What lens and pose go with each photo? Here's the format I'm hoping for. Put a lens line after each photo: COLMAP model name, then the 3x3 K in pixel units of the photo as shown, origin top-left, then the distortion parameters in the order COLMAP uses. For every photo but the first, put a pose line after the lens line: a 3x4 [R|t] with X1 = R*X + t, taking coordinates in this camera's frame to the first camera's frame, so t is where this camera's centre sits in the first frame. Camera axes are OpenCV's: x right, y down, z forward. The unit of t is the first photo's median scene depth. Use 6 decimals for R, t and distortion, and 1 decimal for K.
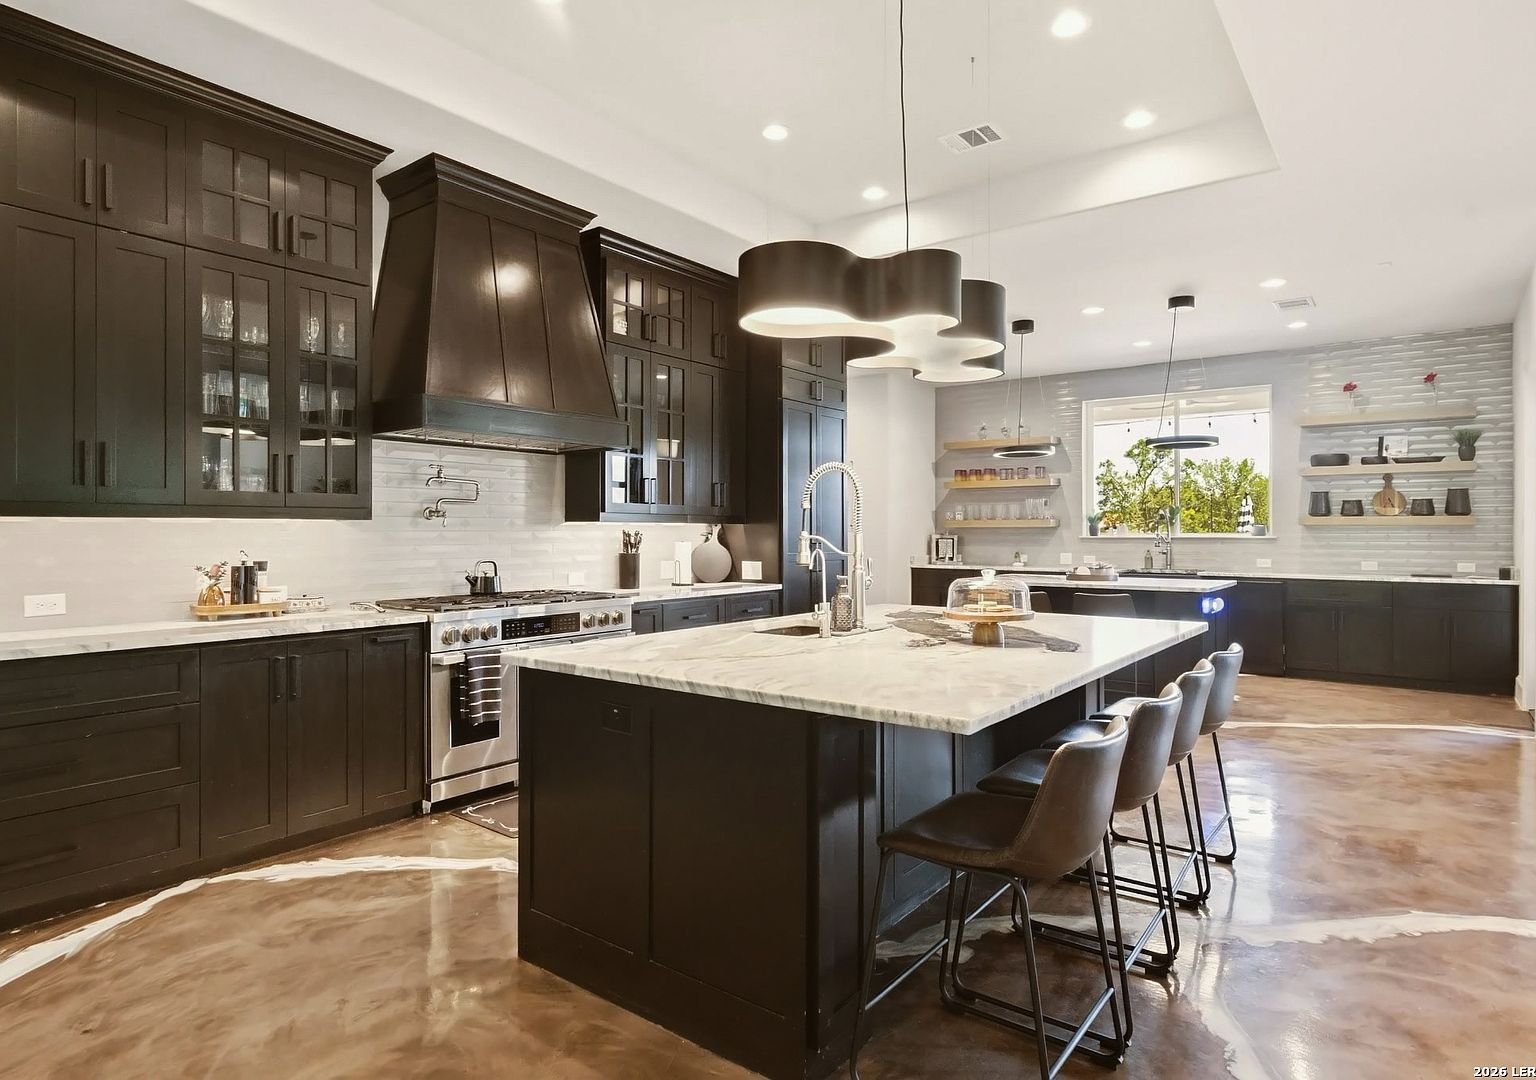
lens RADIAL K [[796.8, 0, 768.0], [0, 796.8, 540.0], [0, 0, 1]] dist [0.000060, 0.000143]
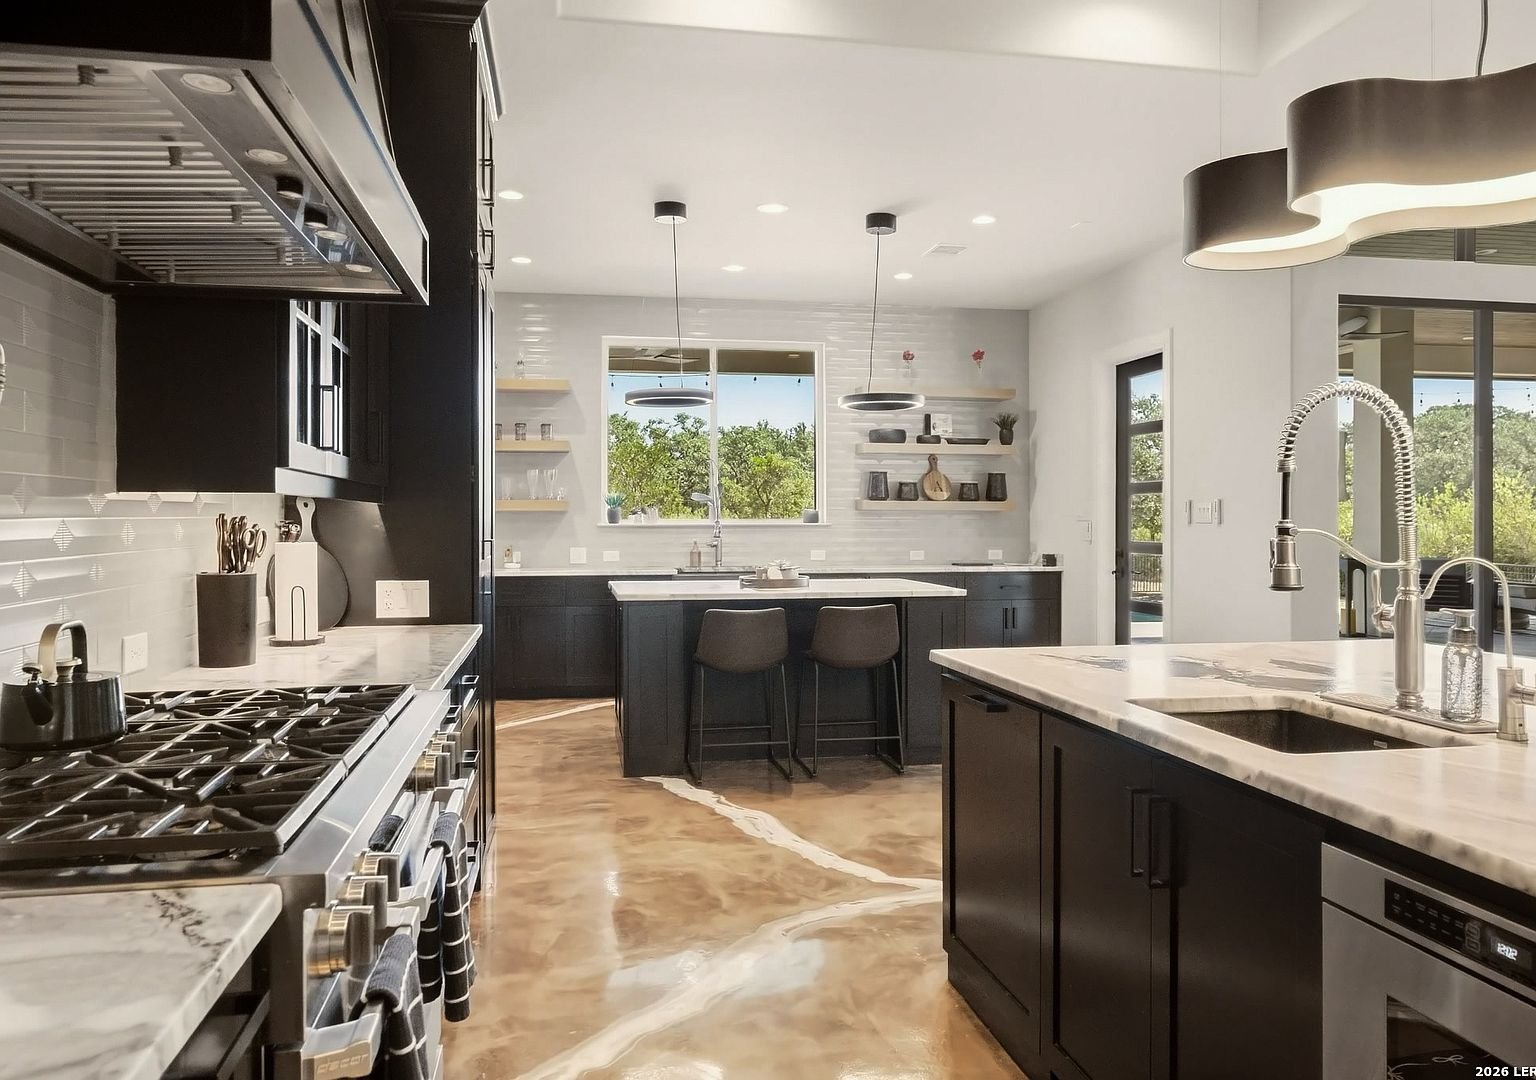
lens RADIAL K [[1110.8, 0, 768.0], [0, 1110.8, 540.0], [0, 0, 1]] dist [0.004056, 0.000684]
pose [[0.643916, -0.015386, 0.764942, -0.323736], [0.005969, 0.999868, 0.015087, -0.005257], [-0.765073, -0.005148, 0.643923, 0.323560]]
